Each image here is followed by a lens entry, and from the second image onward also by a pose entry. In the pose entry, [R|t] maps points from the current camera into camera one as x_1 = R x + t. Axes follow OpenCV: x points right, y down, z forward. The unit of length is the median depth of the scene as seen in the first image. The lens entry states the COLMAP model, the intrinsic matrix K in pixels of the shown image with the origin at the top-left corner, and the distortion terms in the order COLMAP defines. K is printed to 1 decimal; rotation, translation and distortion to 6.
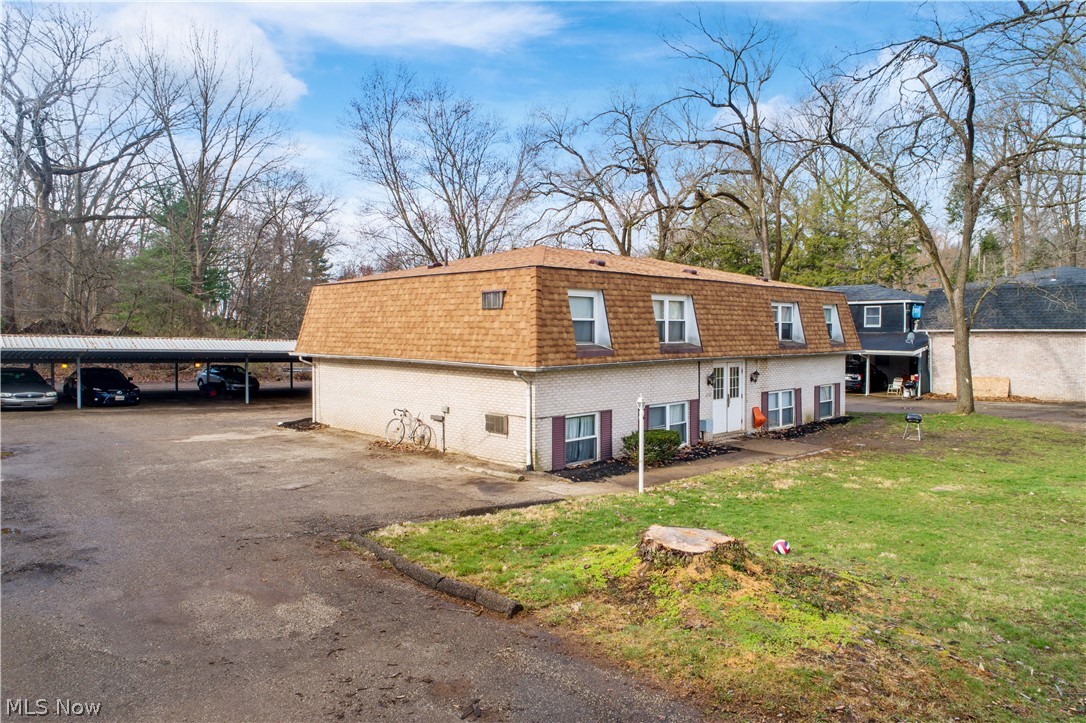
lens RADIAL K [[736.9, 0, 545.3], [0, 736.9, 352.4], [0, 0, 1]] dist [-0.005457, 0.008298]
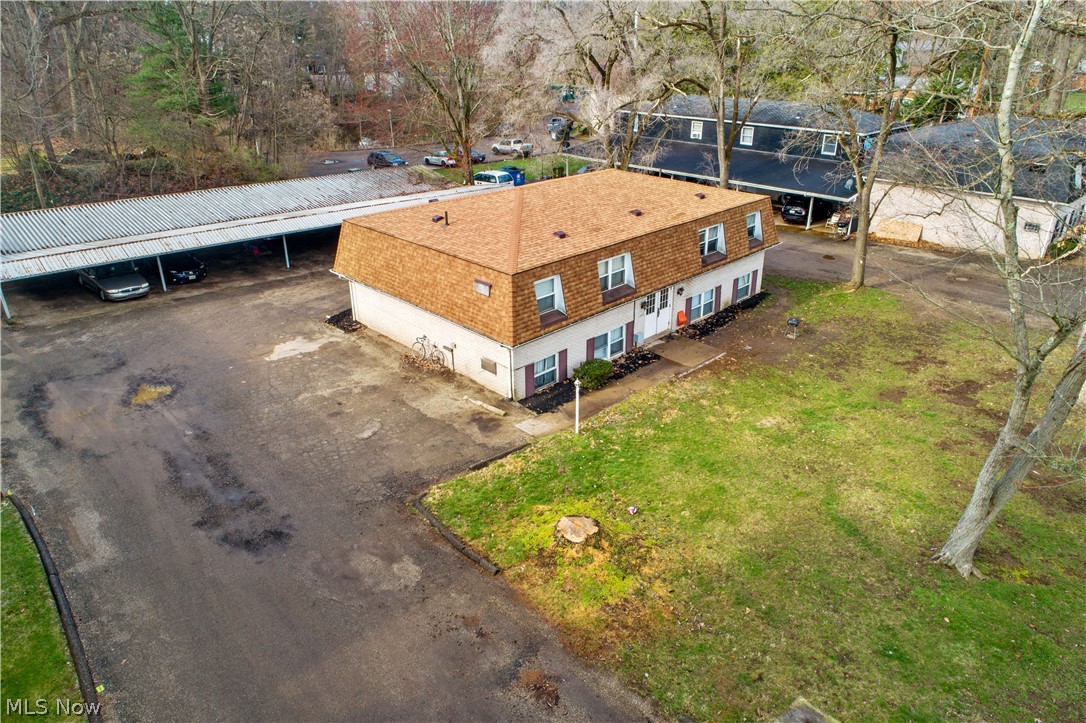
lens RADIAL K [[736.9, 0, 546.0], [0, 736.9, 362.4], [0, 0, 1]] dist [-0.005457, 0.008298]
pose [[0.999975, -0.006966, -0.000738, 0.049483], [0.006699, 0.920256, 0.391259, -0.473884], [-0.002047, -0.391254, 0.920280, -0.361947]]
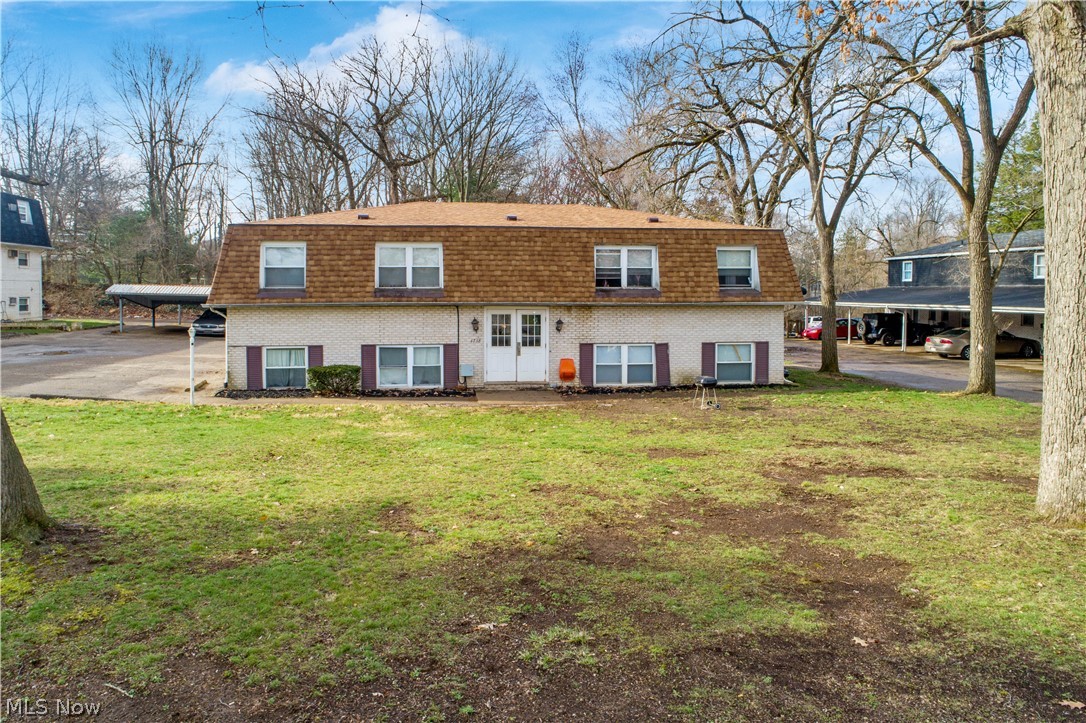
lens RADIAL K [[736.9, 0, 514.5], [0, 736.9, 342.8], [0, 0, 1]] dist [-0.005457, 0.008298]
pose [[0.783073, 0.031739, -0.621119, 1.040983], [-0.016309, 0.999401, 0.030508, 0.034013], [0.621715, -0.013761, 0.783122, 0.289798]]
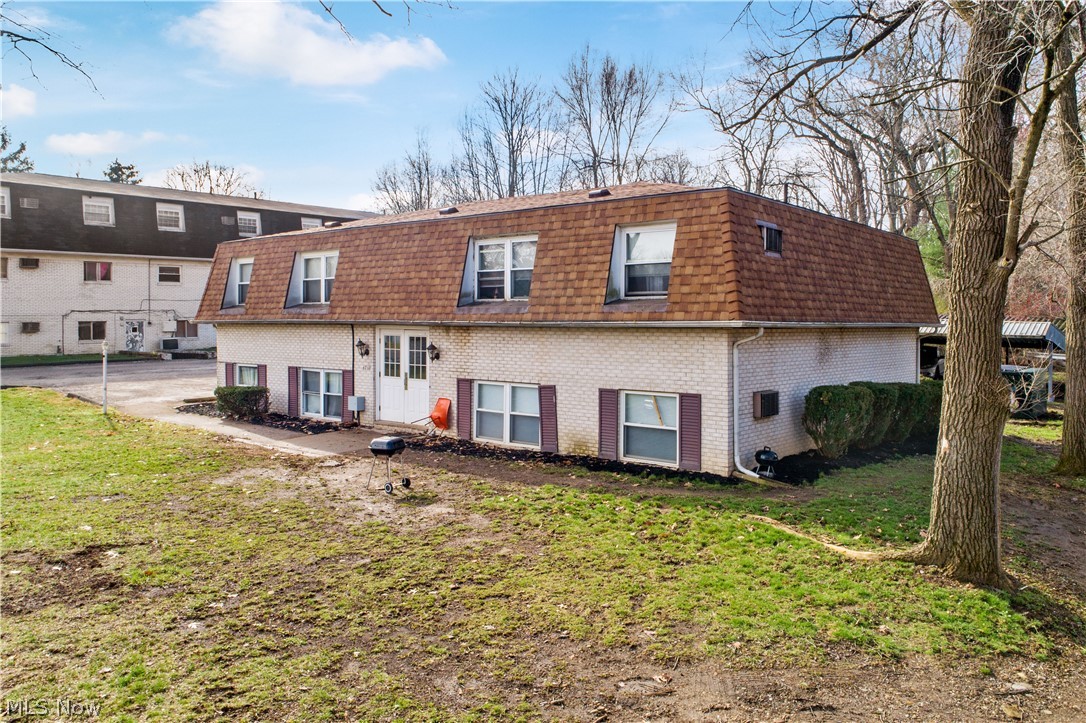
lens RADIAL K [[798.6, 0, 579.3], [0, 798.6, 339.7], [0, 0, 1]] dist [0.002181, -0.000480]
pose [[0.123248, 0.023814, -0.992090, 1.317165], [-0.032560, 0.999271, 0.019941, 0.002072], [0.991842, 0.029845, 0.123933, 1.318005]]
